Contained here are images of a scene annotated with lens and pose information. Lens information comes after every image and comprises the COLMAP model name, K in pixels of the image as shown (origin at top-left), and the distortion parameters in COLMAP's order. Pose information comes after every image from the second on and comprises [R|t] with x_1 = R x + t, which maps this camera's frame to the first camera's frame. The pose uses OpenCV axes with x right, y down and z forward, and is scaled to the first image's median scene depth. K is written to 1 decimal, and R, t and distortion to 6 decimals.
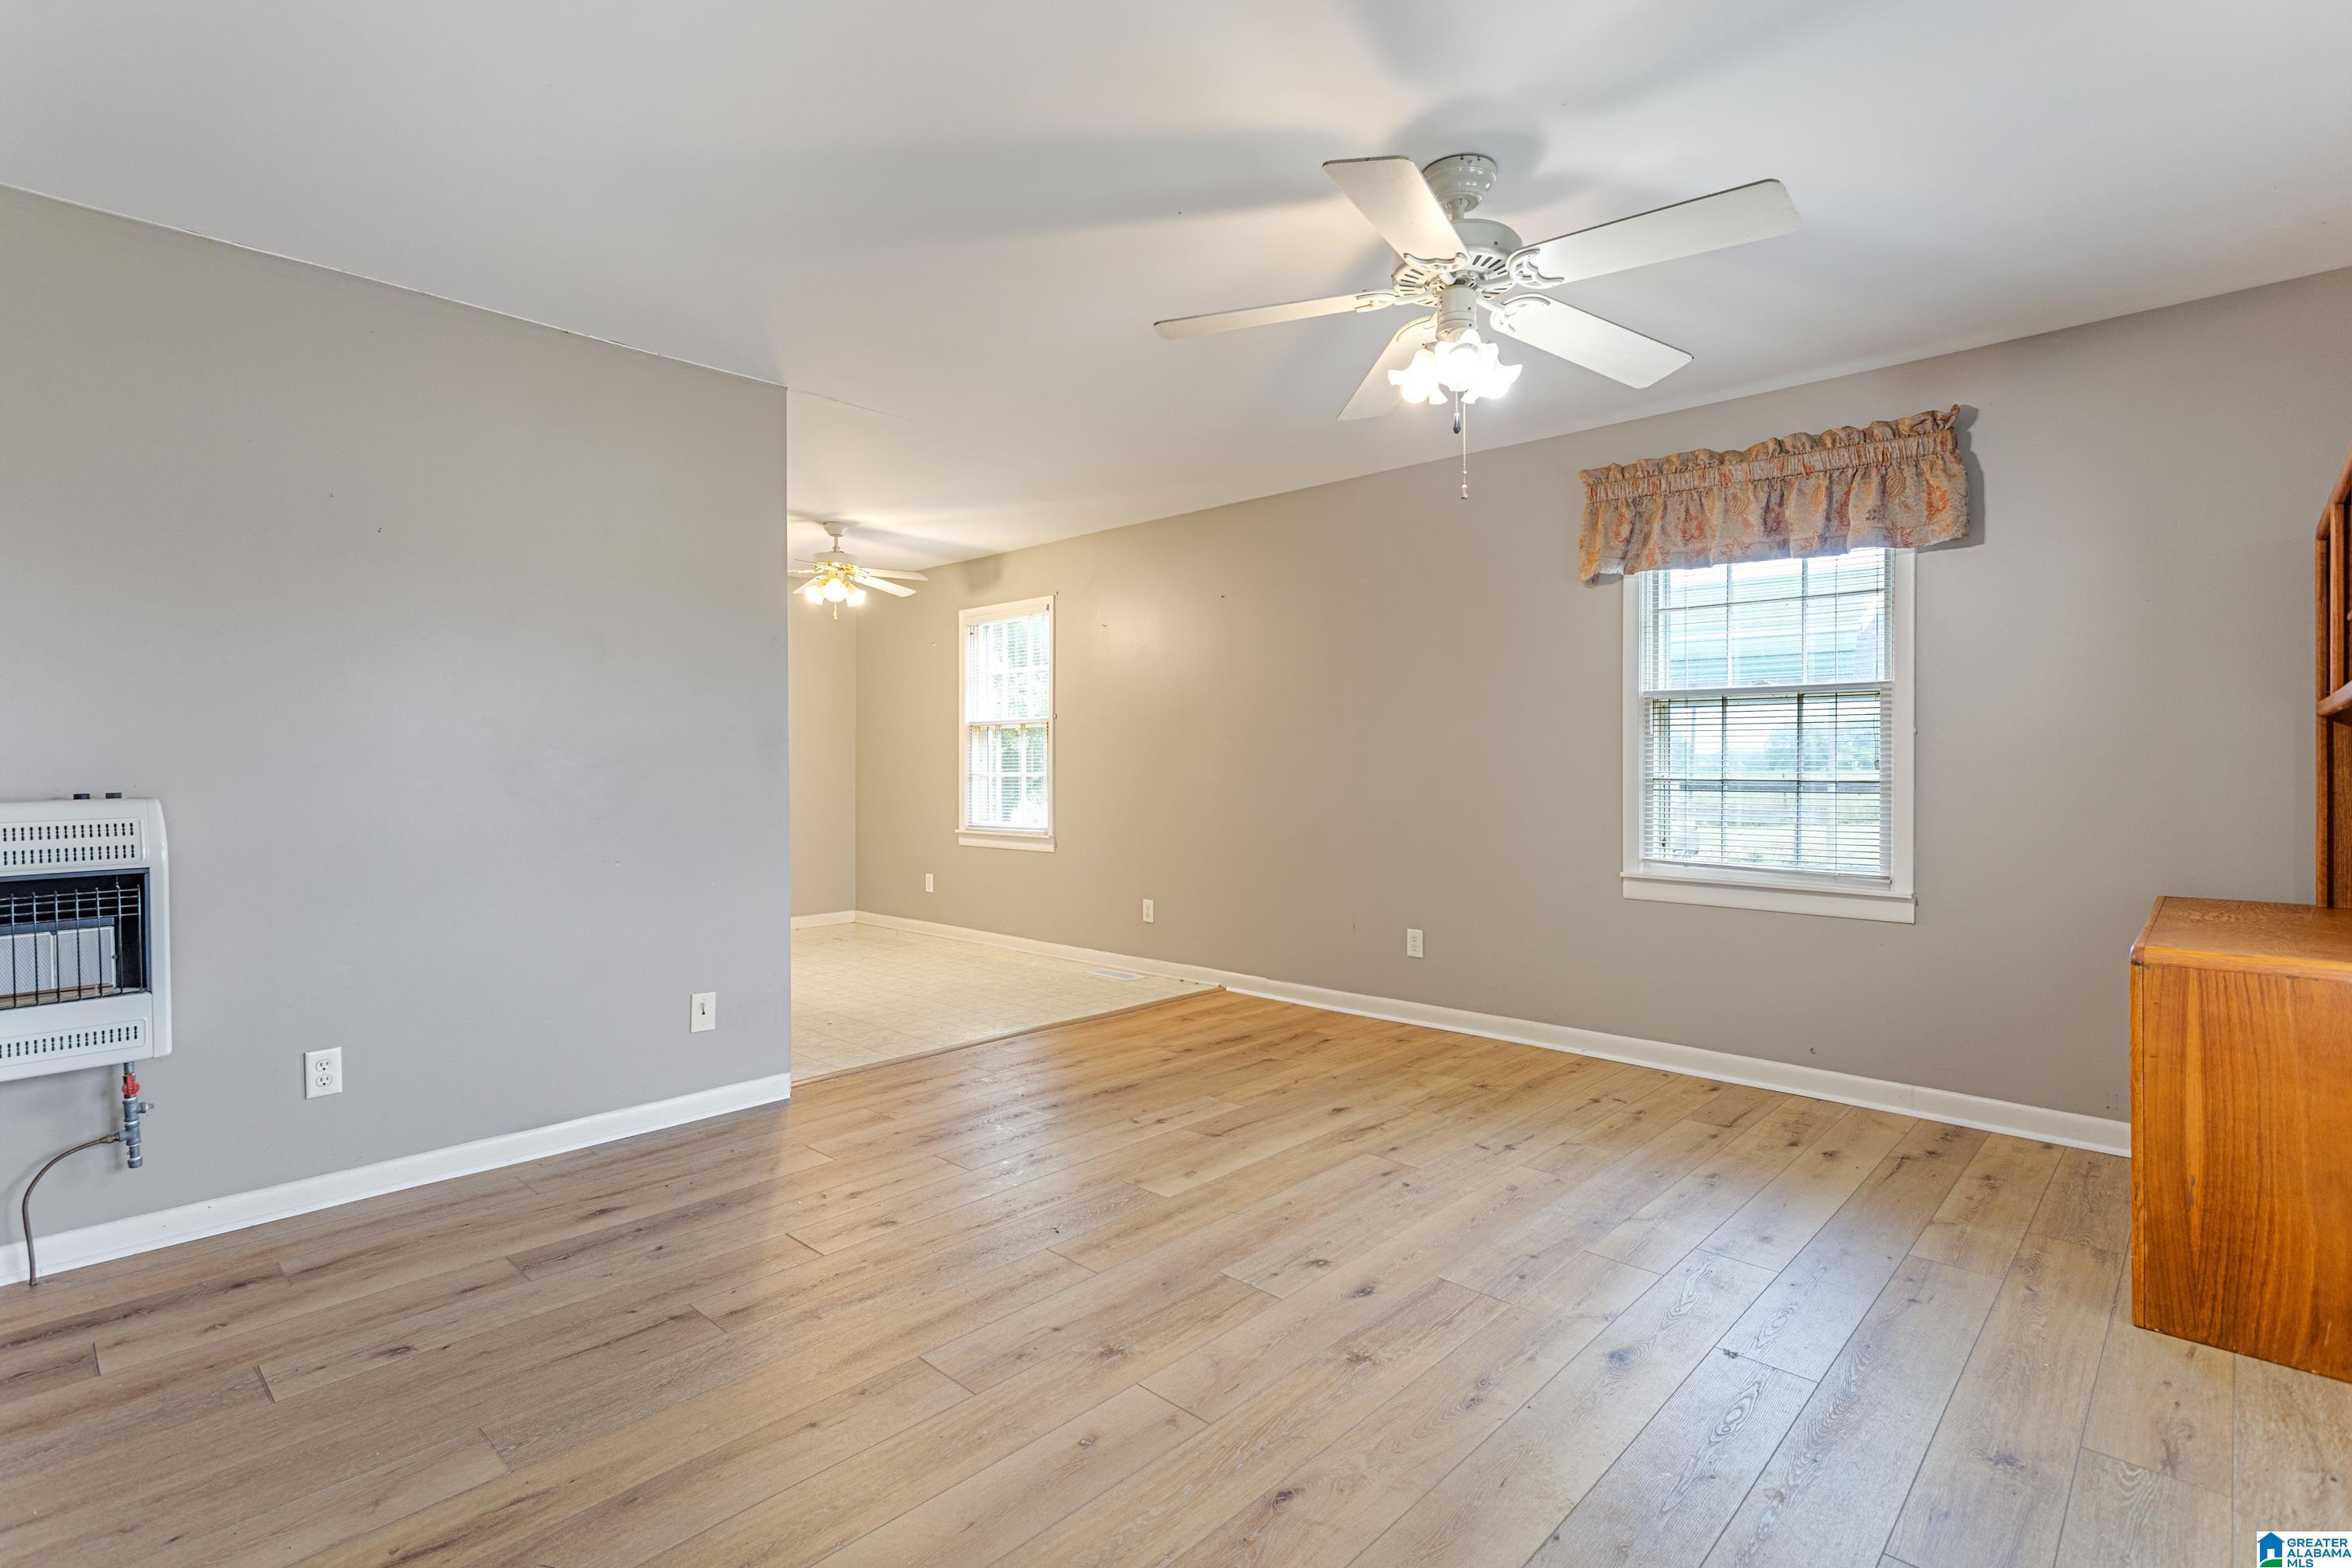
lens RADIAL K [[1183.0, 0, 1161.3], [0, 1183.0, 775.8], [0, 0, 1]] dist [0.002377, 0.000525]
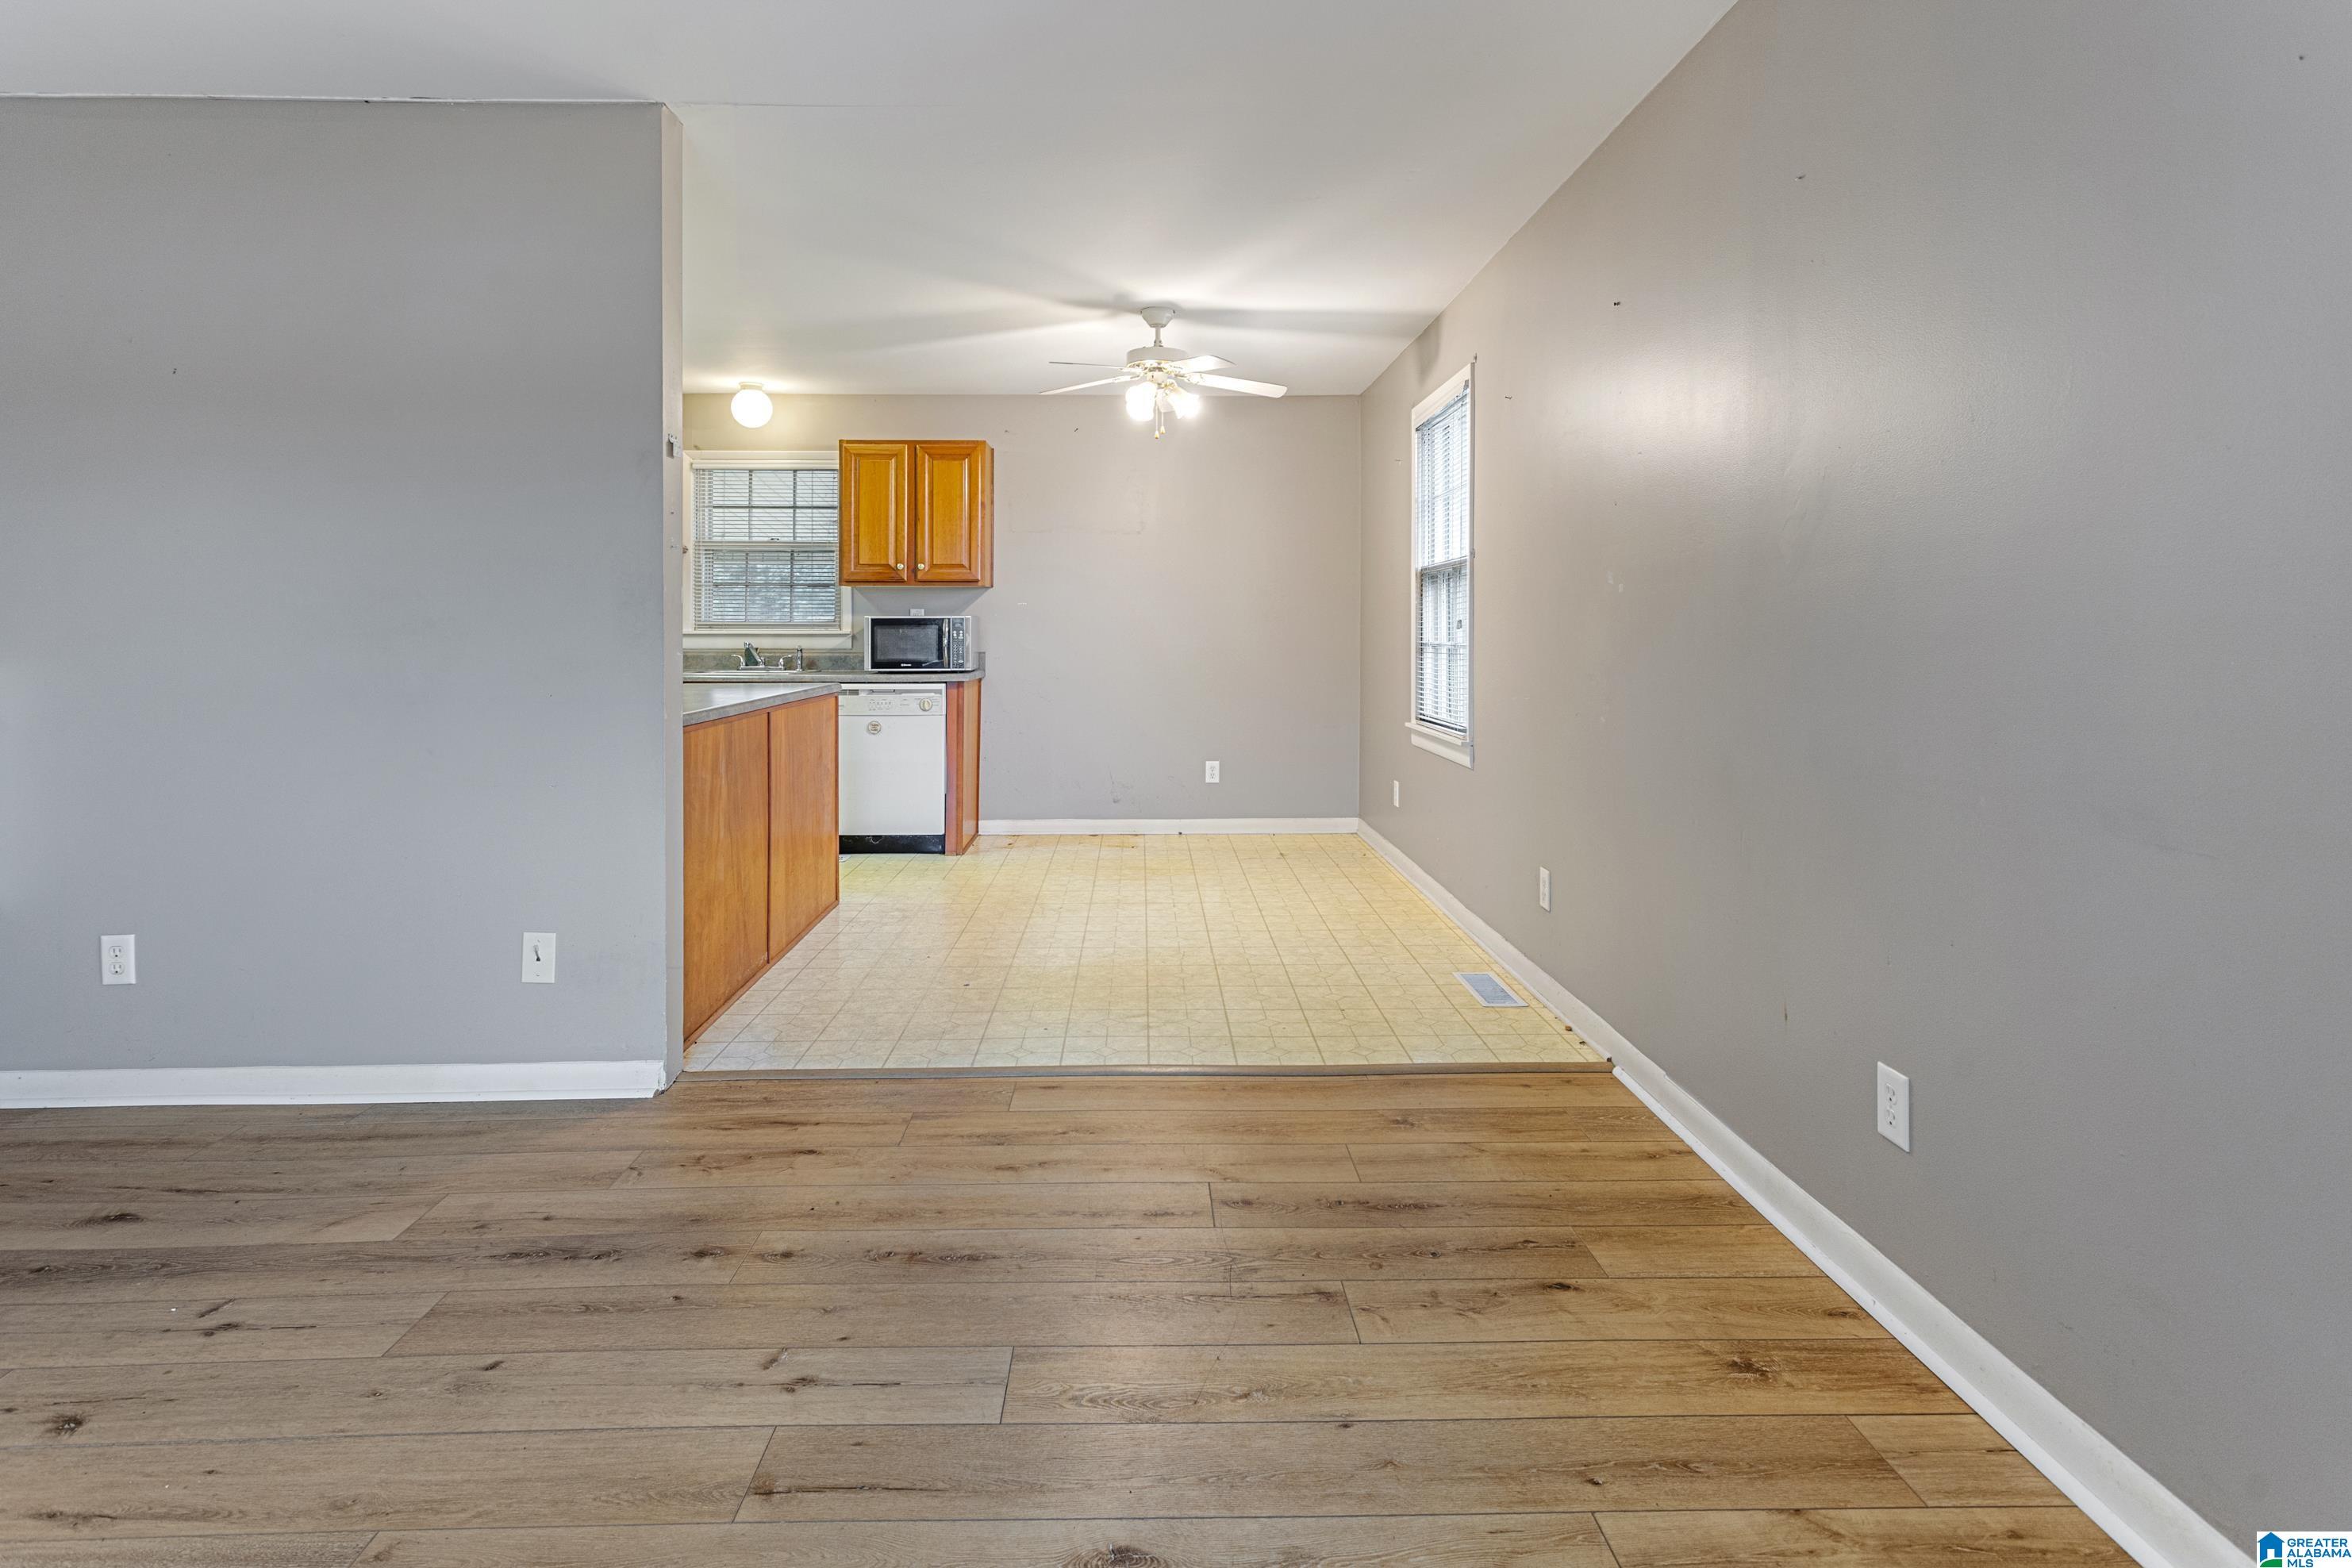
lens RADIAL K [[1183.0, 0, 1172.7], [0, 1183.0, 631.9], [0, 0, 1]] dist [0.002377, 0.000525]
pose [[0.693582, 0.000858, -0.720377, 0.469035], [-0.006514, 0.999966, -0.005081, -0.006960], [0.720348, 0.008217, 0.693564, 0.824237]]
